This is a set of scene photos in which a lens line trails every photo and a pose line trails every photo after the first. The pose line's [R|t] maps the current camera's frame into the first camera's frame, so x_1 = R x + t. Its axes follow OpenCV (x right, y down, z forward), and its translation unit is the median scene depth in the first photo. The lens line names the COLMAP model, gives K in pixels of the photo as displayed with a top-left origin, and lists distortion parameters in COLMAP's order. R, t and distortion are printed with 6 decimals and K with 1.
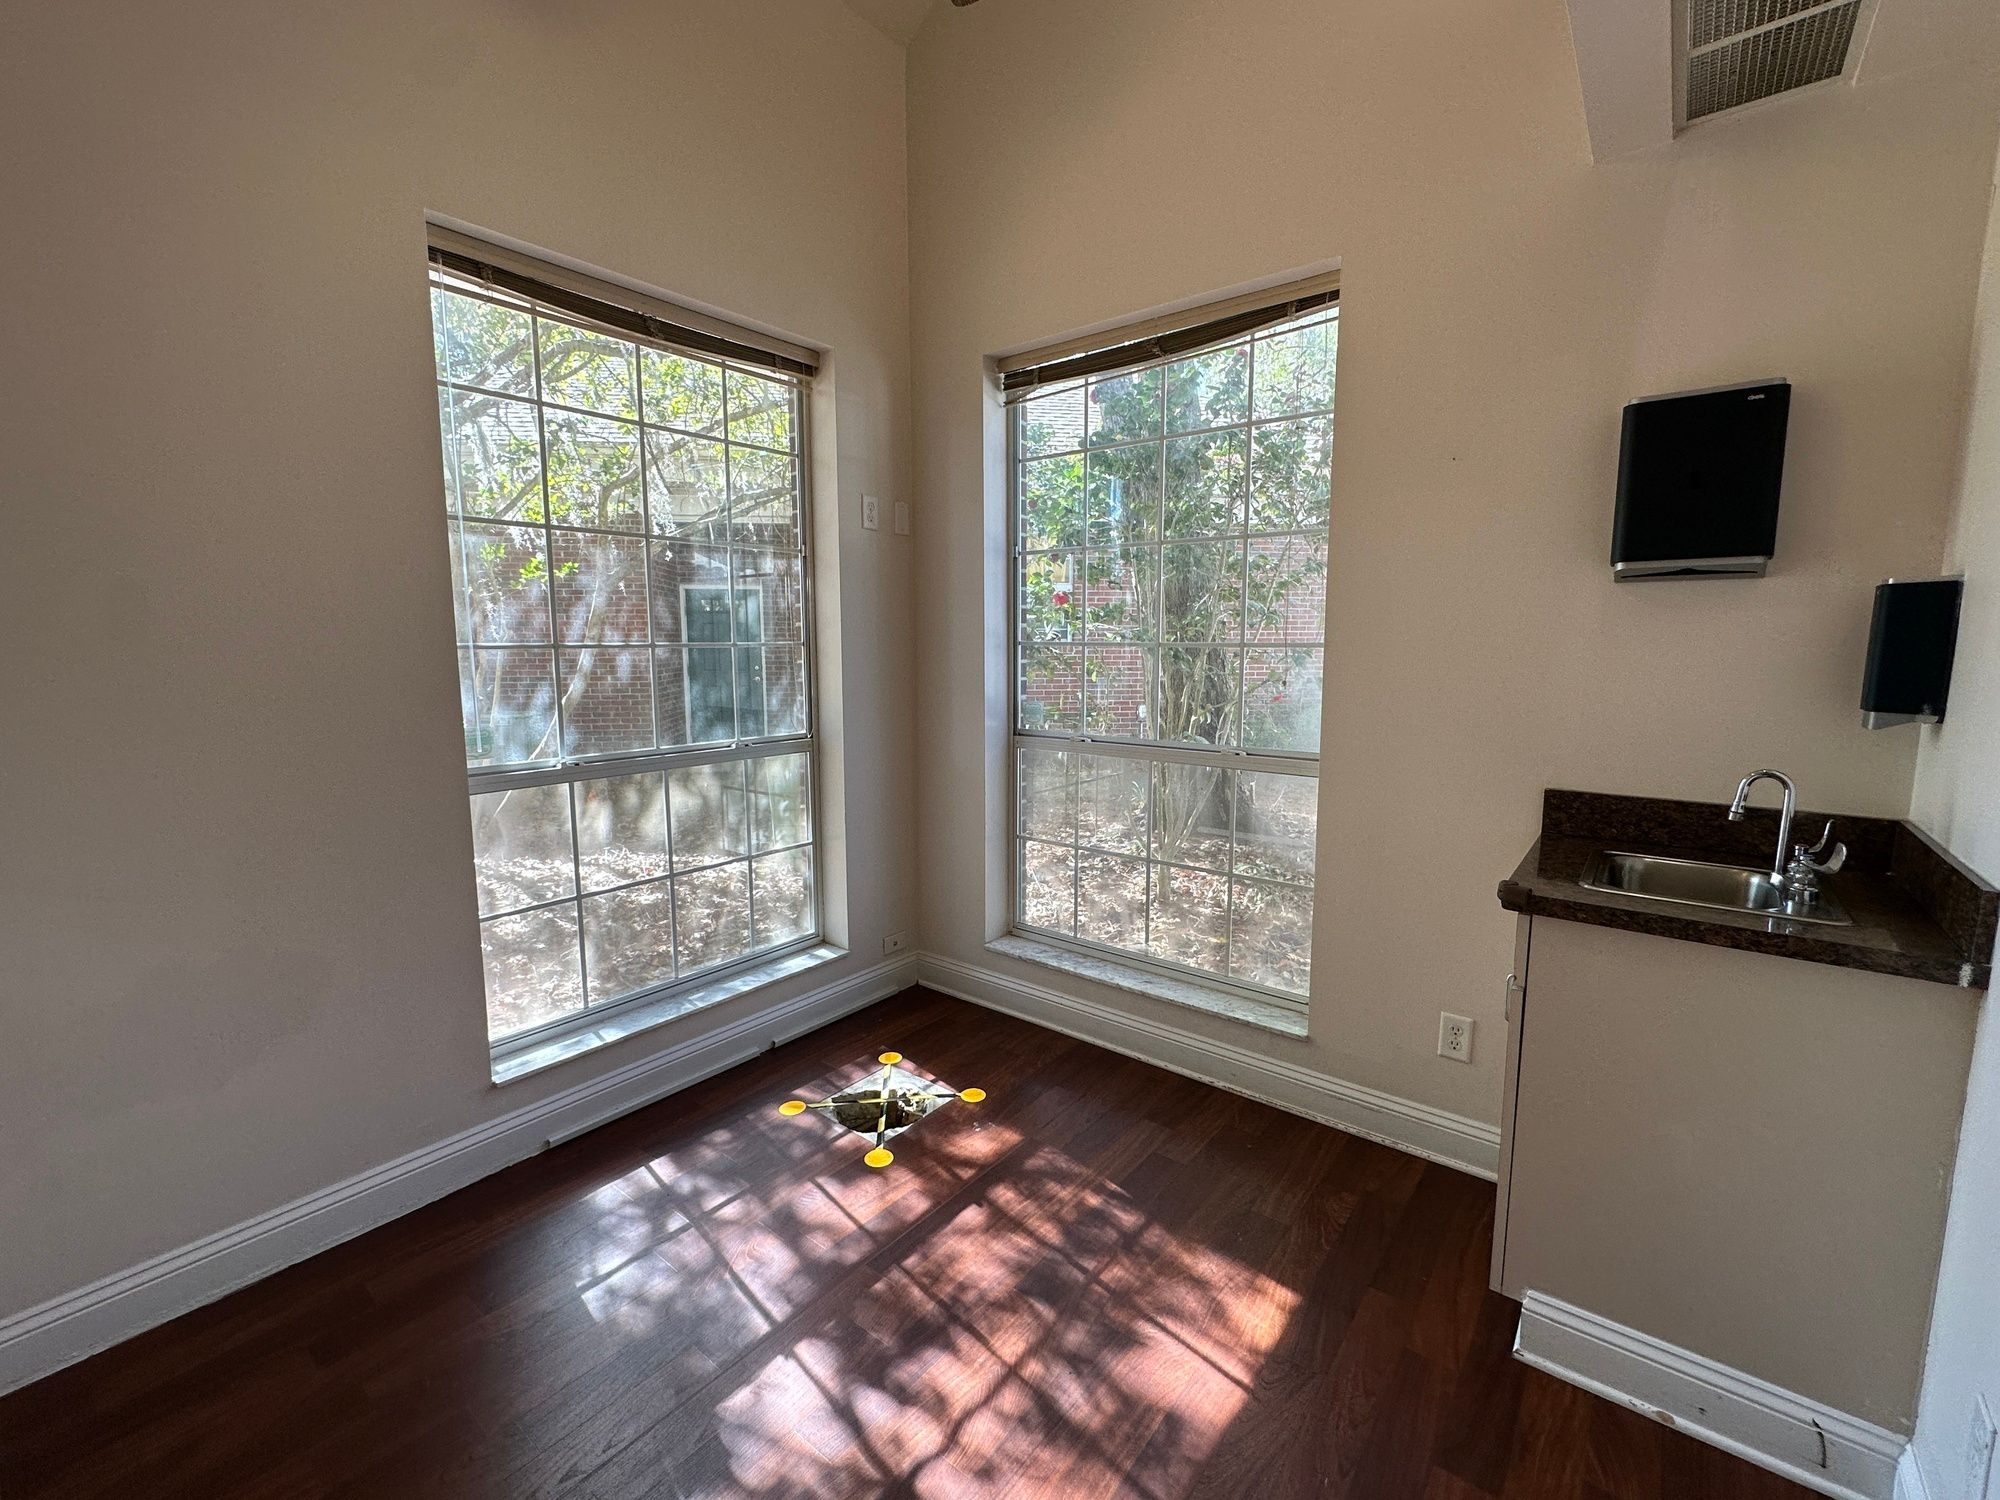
lens RADIAL K [[848.7, 0, 999.5], [0, 848.7, 753.6], [0, 0, 1]] dist [-0.011157, -0.000861]
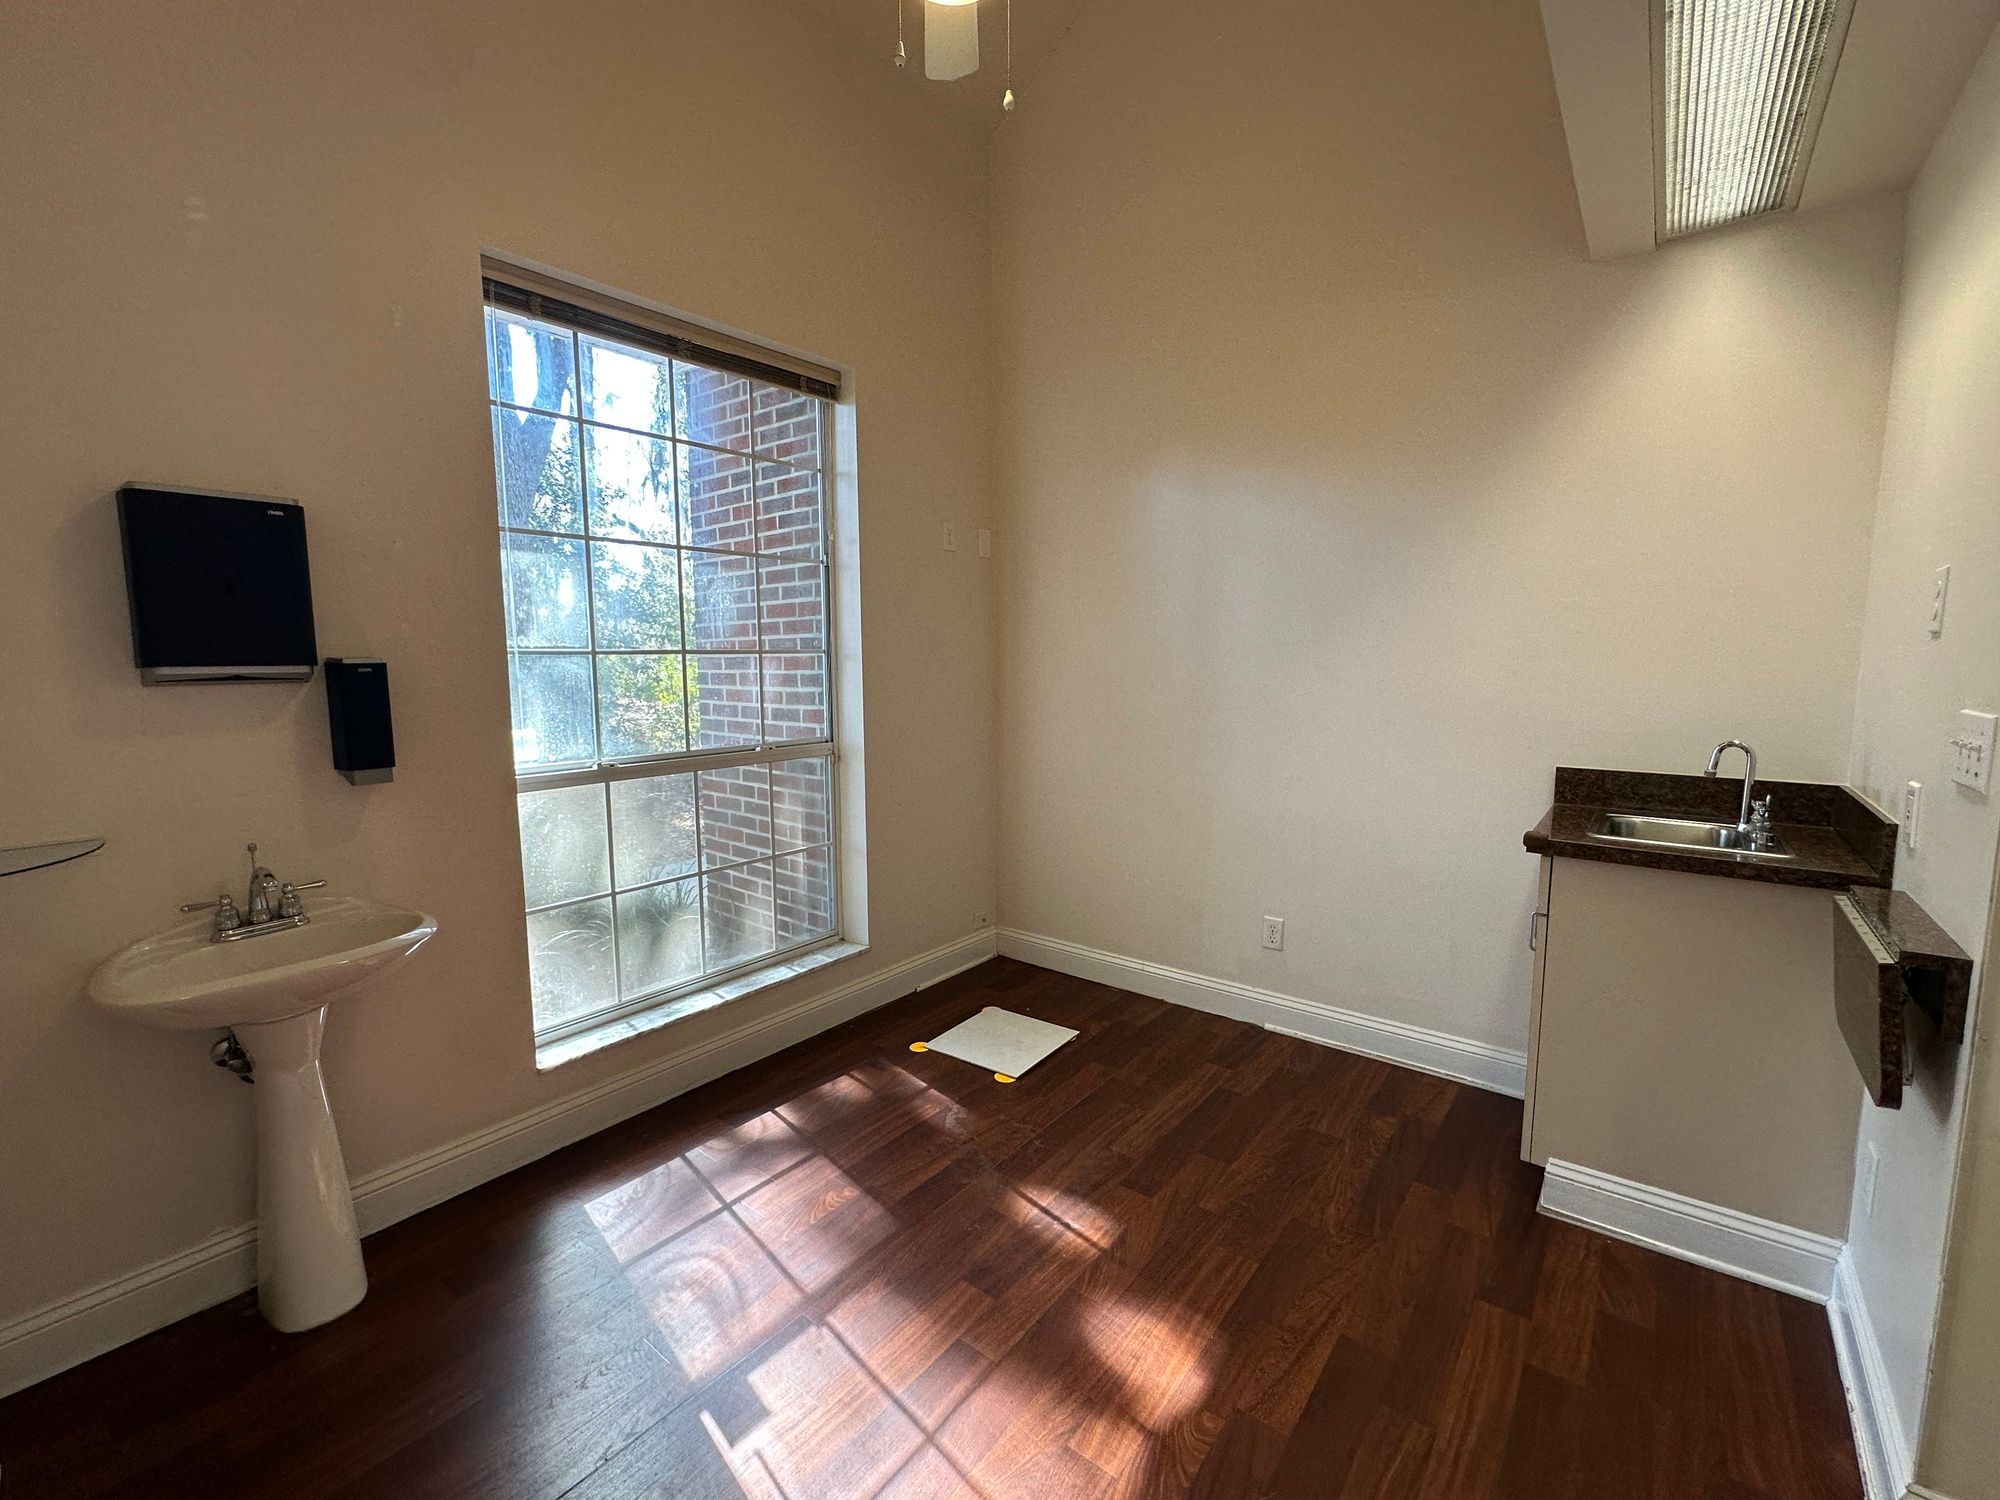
lens RADIAL K [[848.7, 0, 985.3], [0, 848.7, 750.3], [0, 0, 1]] dist [-0.011157, -0.000861]
pose [[0.999931, -0.004754, -0.010757, -0.084992], [0.004673, 0.999961, -0.007517, 0.012067], [0.010792, 0.007466, 0.999914, -0.116270]]
